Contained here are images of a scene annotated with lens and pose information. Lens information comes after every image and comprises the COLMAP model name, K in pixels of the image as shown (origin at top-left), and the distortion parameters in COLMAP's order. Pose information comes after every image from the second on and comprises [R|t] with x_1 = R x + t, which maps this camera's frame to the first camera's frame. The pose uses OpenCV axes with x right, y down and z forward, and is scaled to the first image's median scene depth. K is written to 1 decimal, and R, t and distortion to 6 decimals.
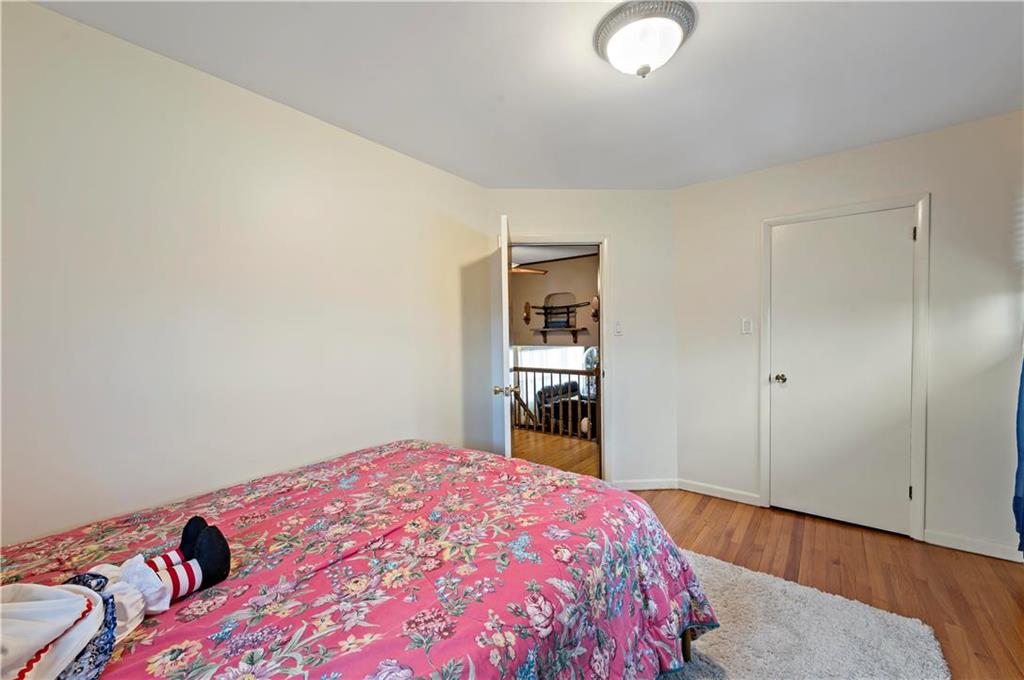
lens RADIAL K [[405.6, 0, 512.3], [0, 405.6, 339.6], [0, 0, 1]] dist [0.009176, -0.000615]
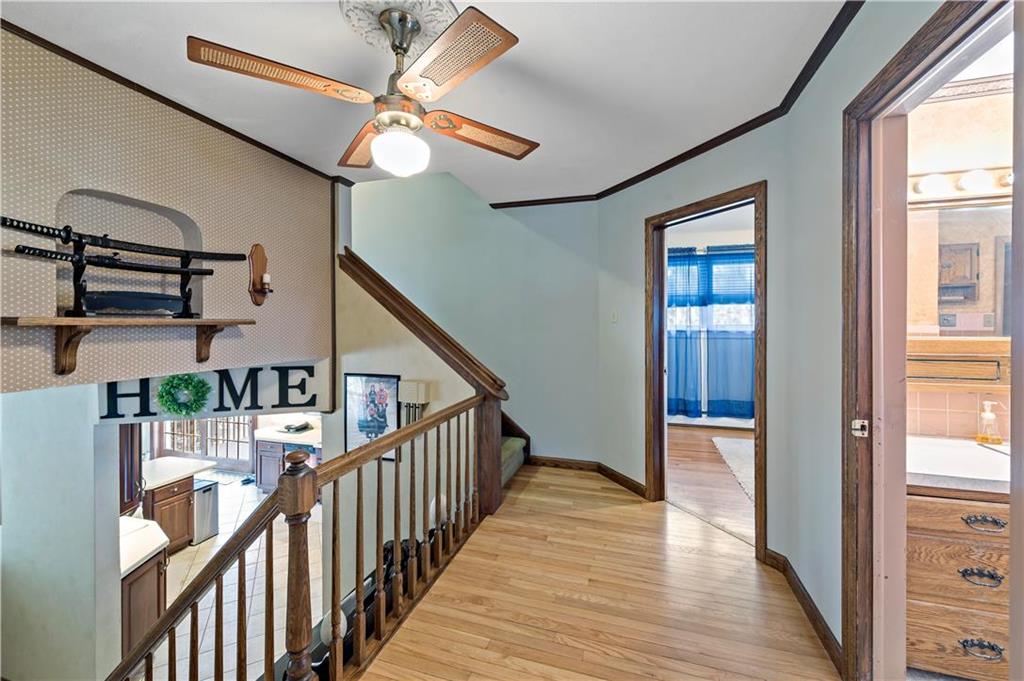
lens RADIAL K [[405.6, 0, 507.0], [0, 405.6, 329.8], [0, 0, 1]] dist [0.009176, -0.000615]
pose [[-0.348510, -0.004005, 0.937296, -0.264988], [0.012497, 0.999882, 0.008919, -0.018840], [-0.937222, 0.014821, -0.348419, 0.866202]]
